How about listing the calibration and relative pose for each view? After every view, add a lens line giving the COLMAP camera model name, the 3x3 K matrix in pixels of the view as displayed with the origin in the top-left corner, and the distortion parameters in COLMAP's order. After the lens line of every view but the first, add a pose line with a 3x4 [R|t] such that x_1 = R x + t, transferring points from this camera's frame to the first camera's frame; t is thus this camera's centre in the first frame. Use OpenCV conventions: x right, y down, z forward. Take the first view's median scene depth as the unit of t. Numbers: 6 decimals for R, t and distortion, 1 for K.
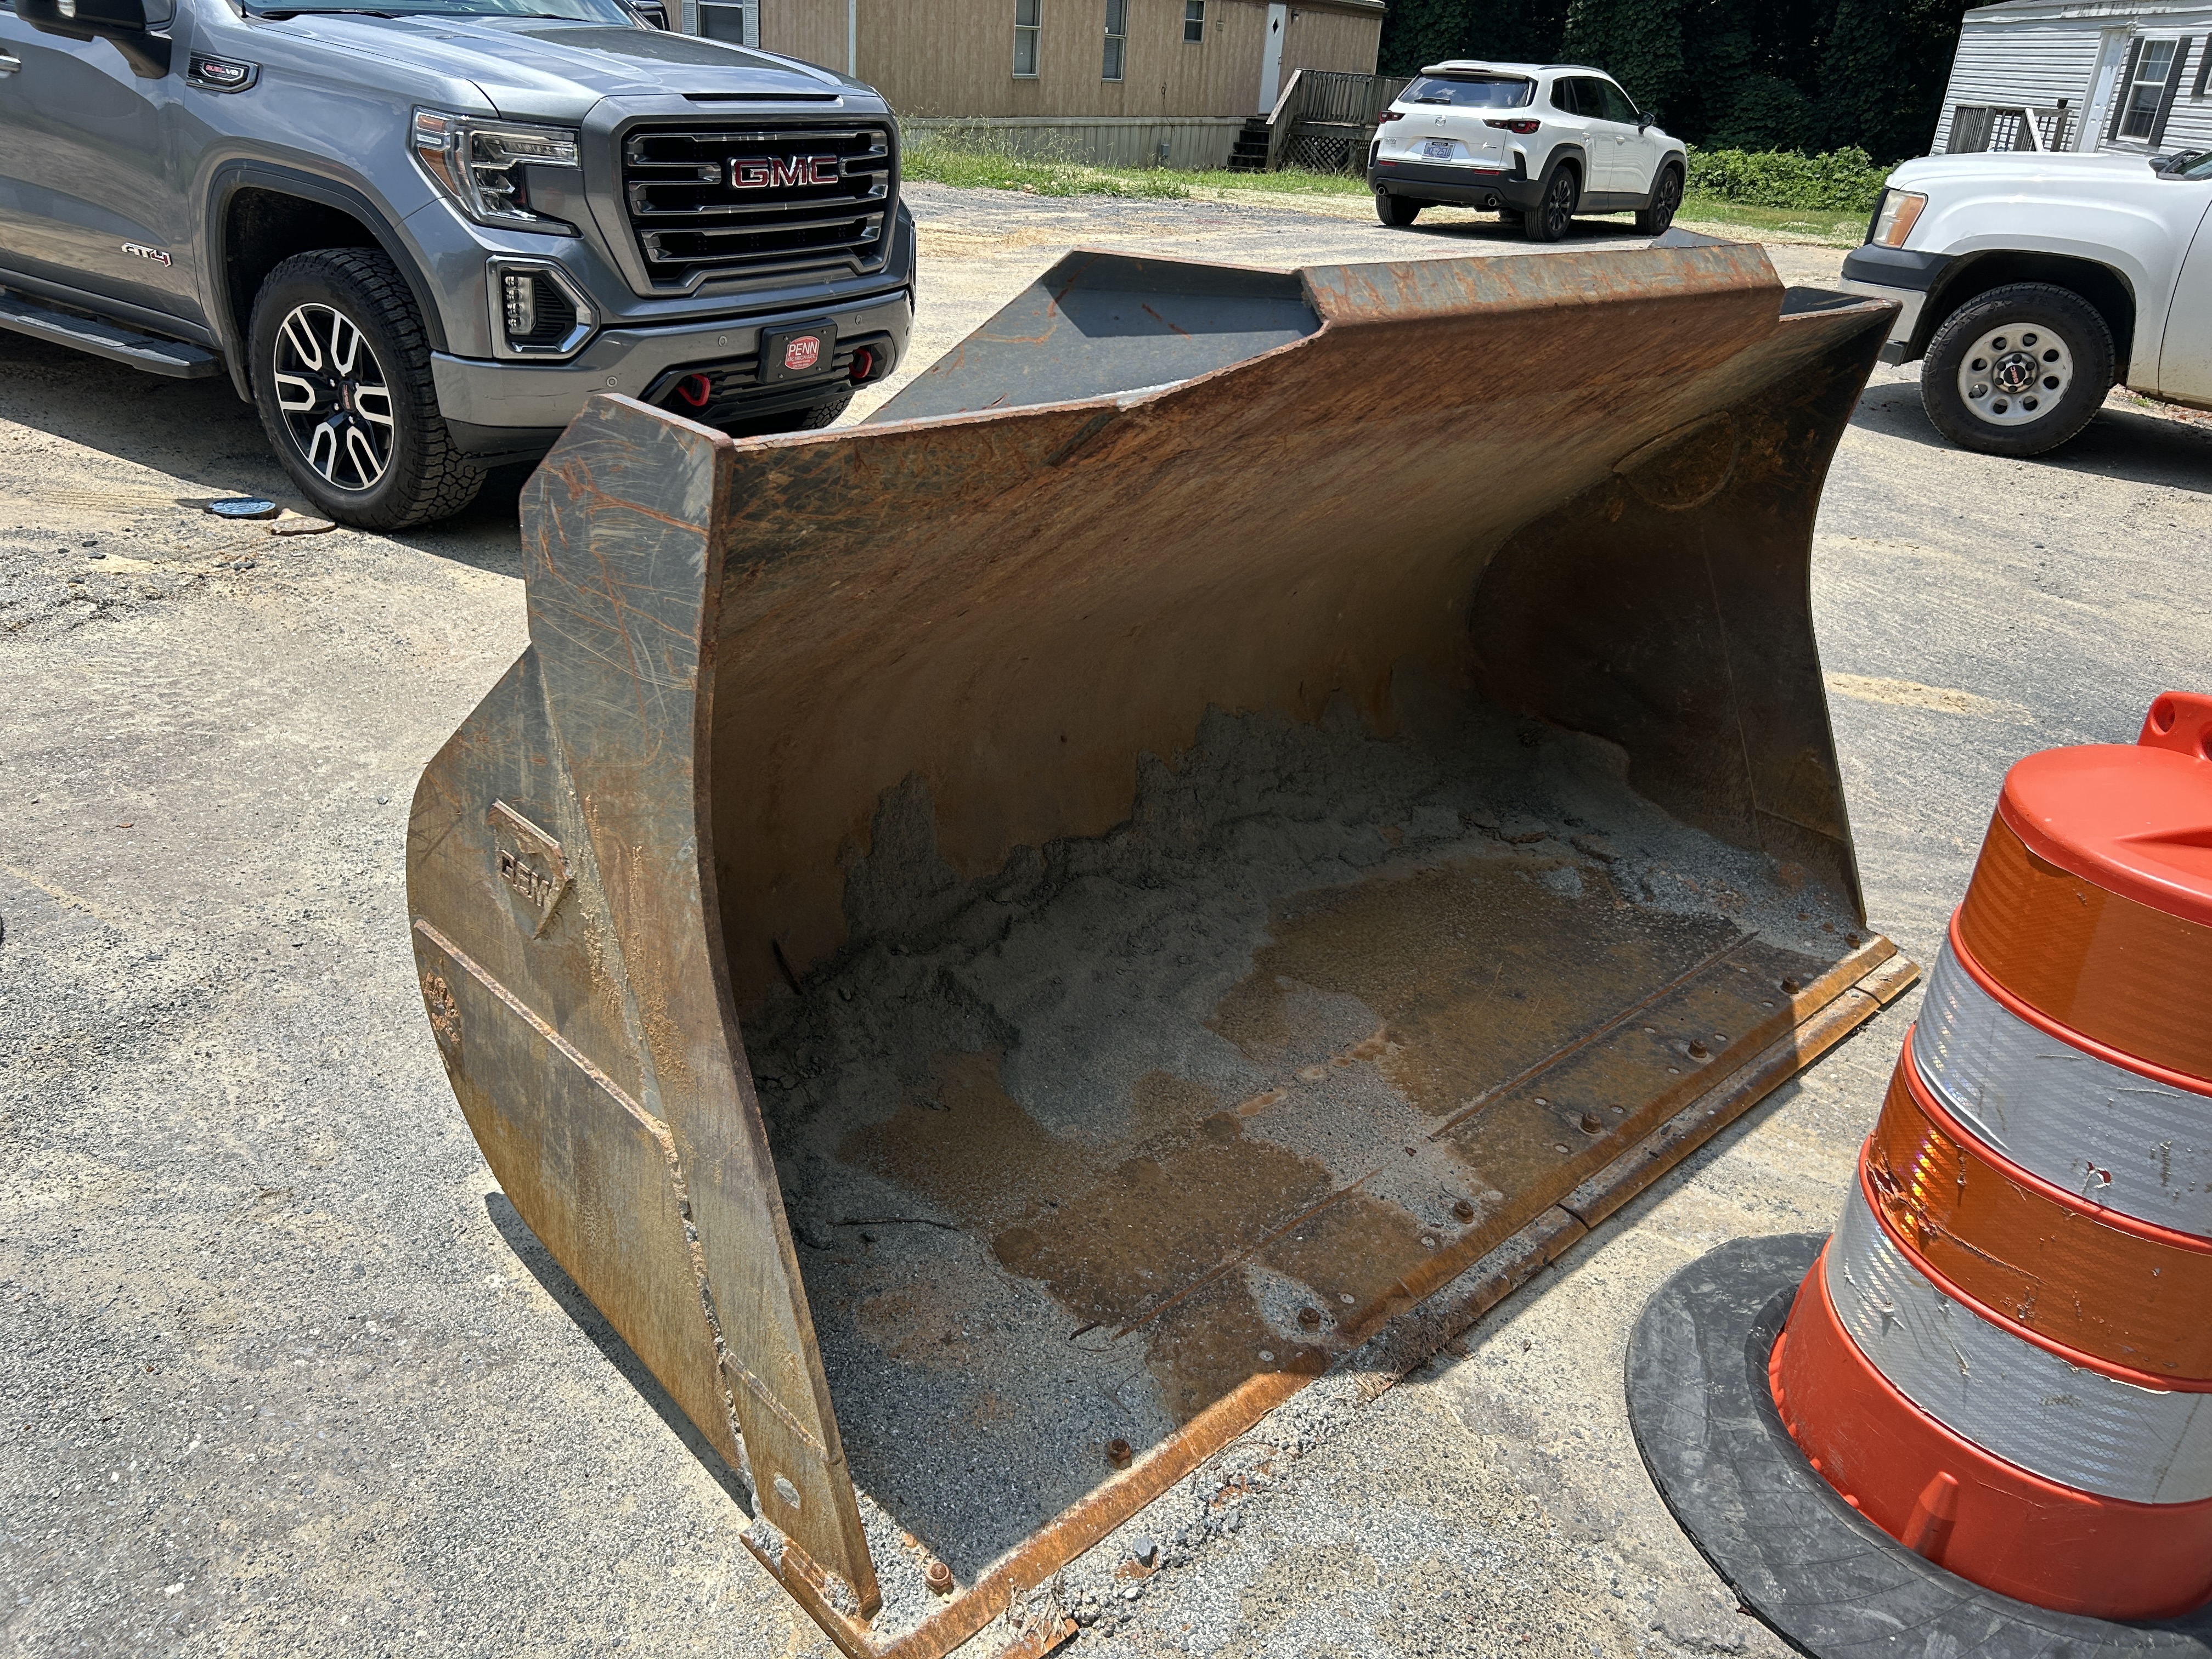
lens RADIAL K [[1678.5, 0, 1103.9], [0, 1678.5, 818.6], [0, 0, 1]] dist [0.046373, -0.047203]
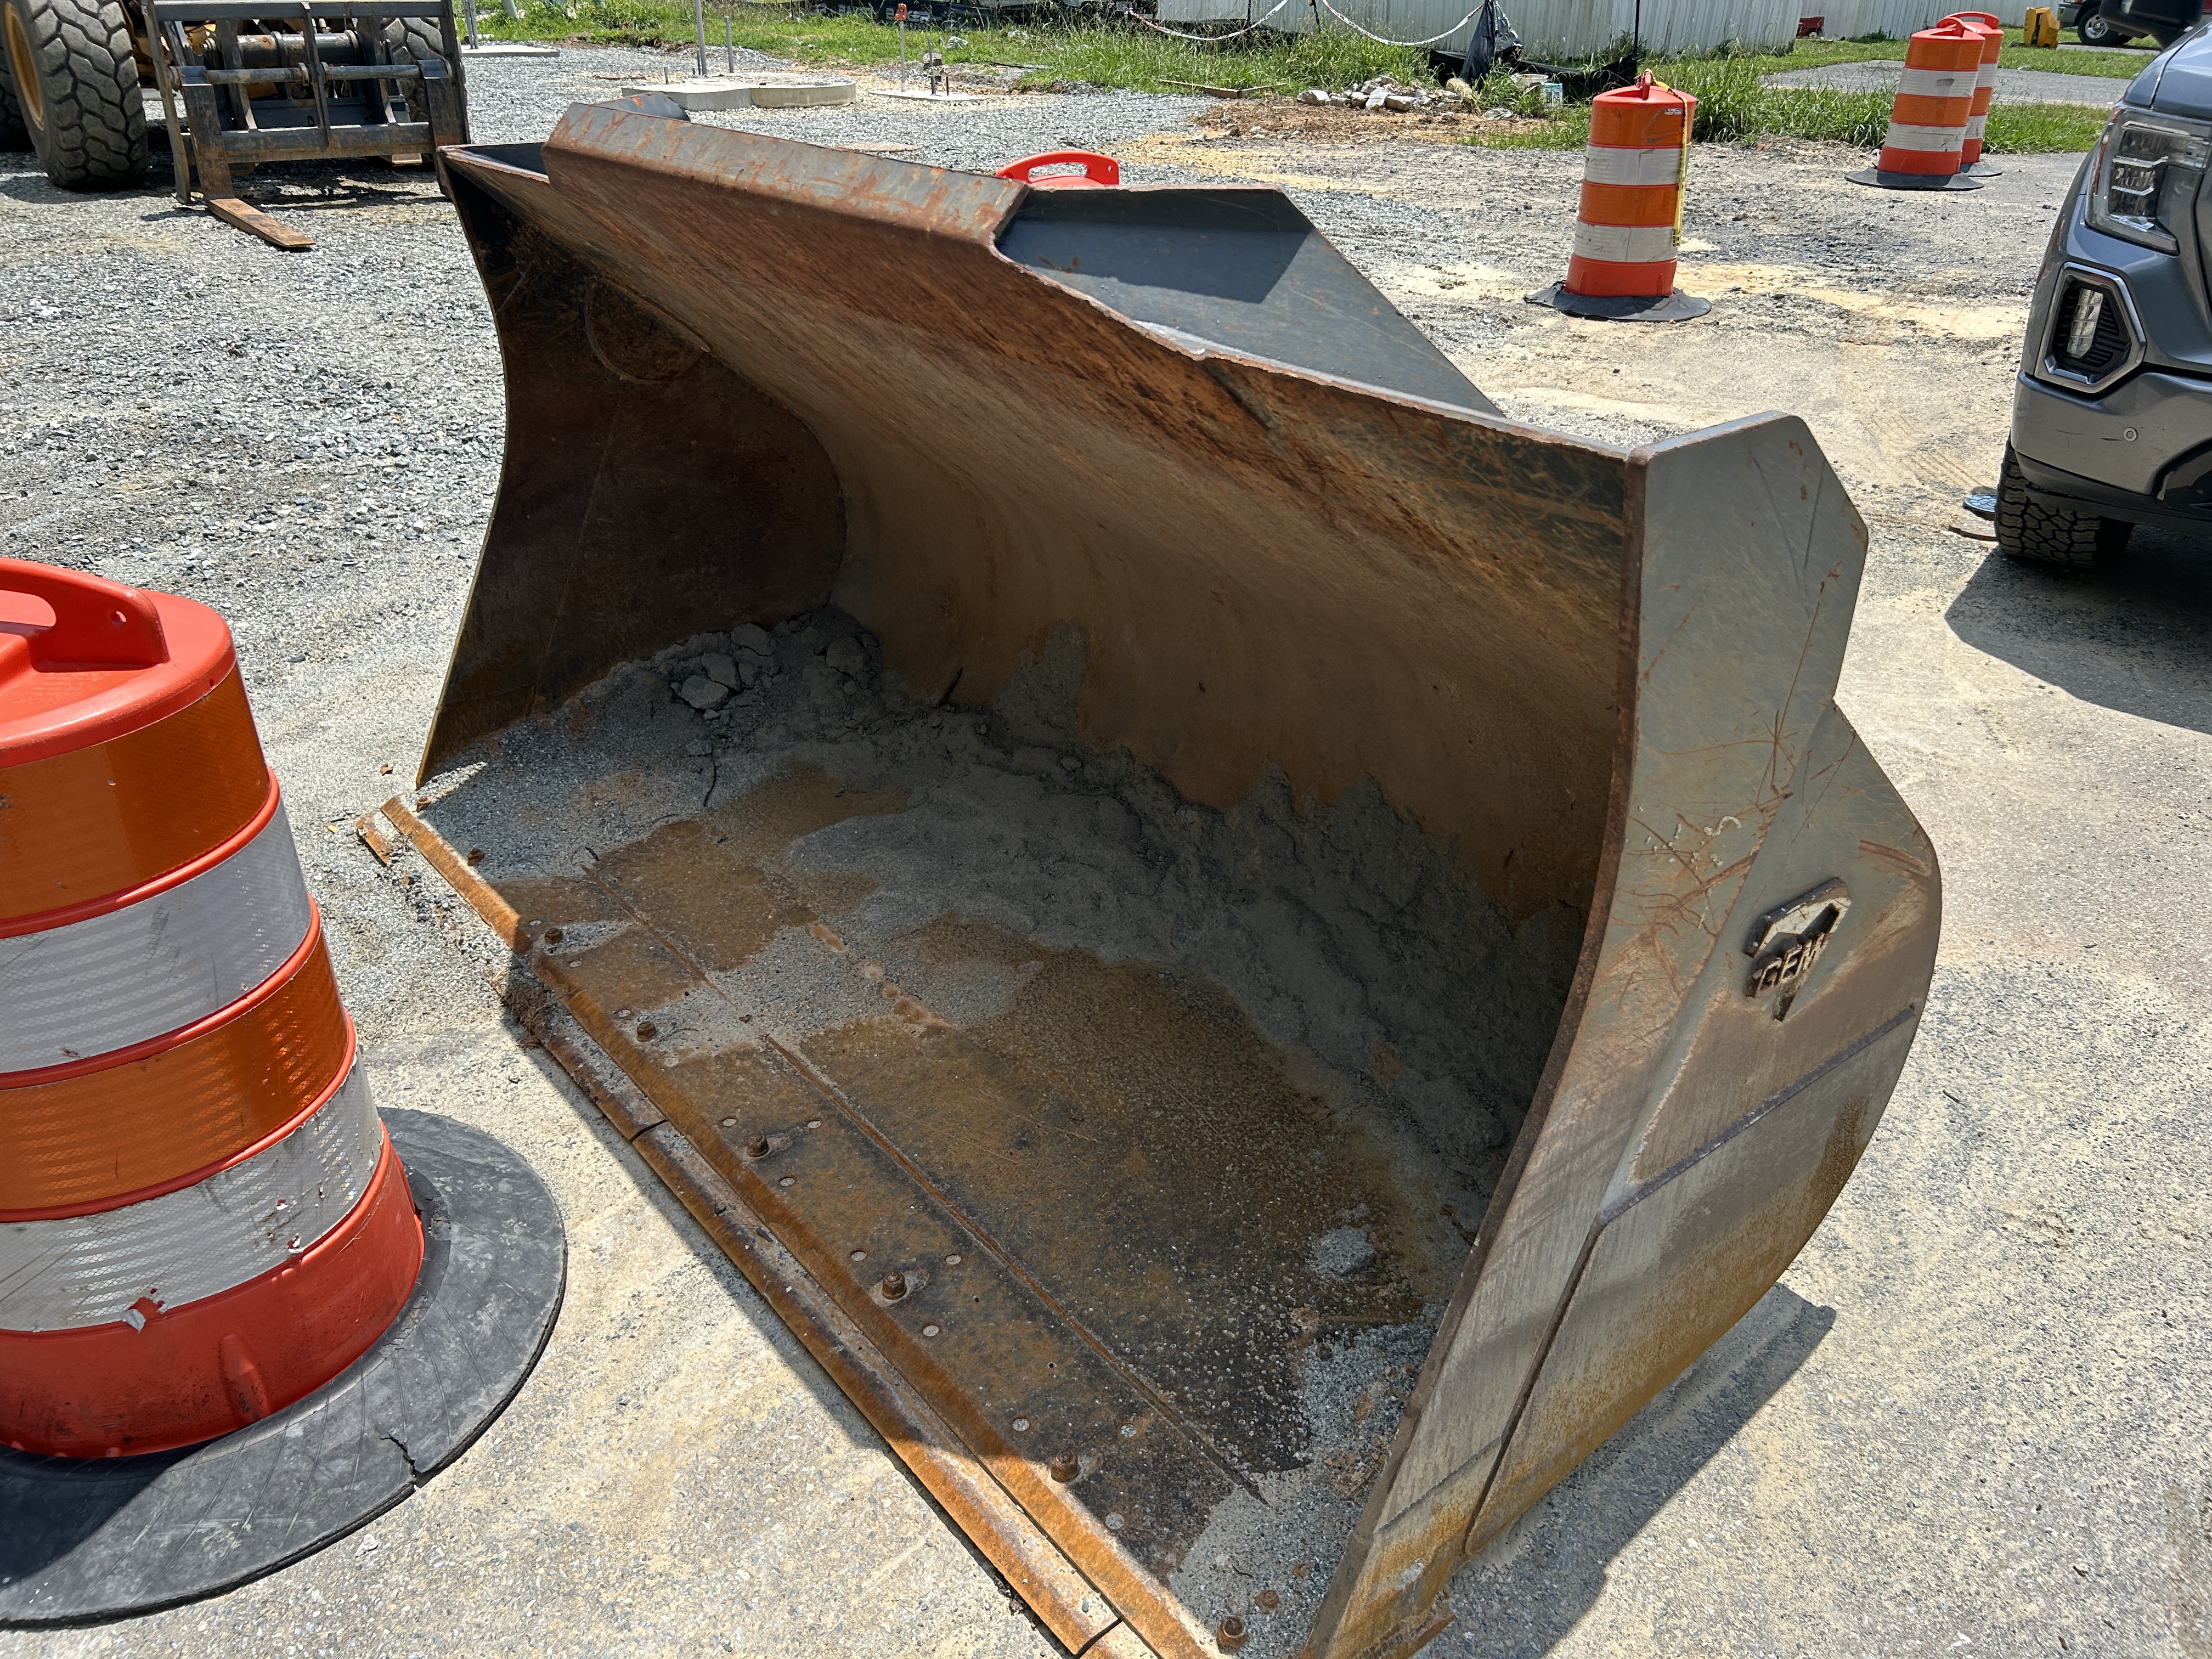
lens RADIAL K [[1678.5, 0, 1102.2], [0, 1678.5, 836.8], [0, 0, 1]] dist [0.046373, -0.047203]
pose [[-0.104384, 0.395994, -0.912301, 1.068097], [-0.428677, 0.809810, 0.400555, -0.404666], [0.897407, 0.432894, 0.085222, 1.070254]]
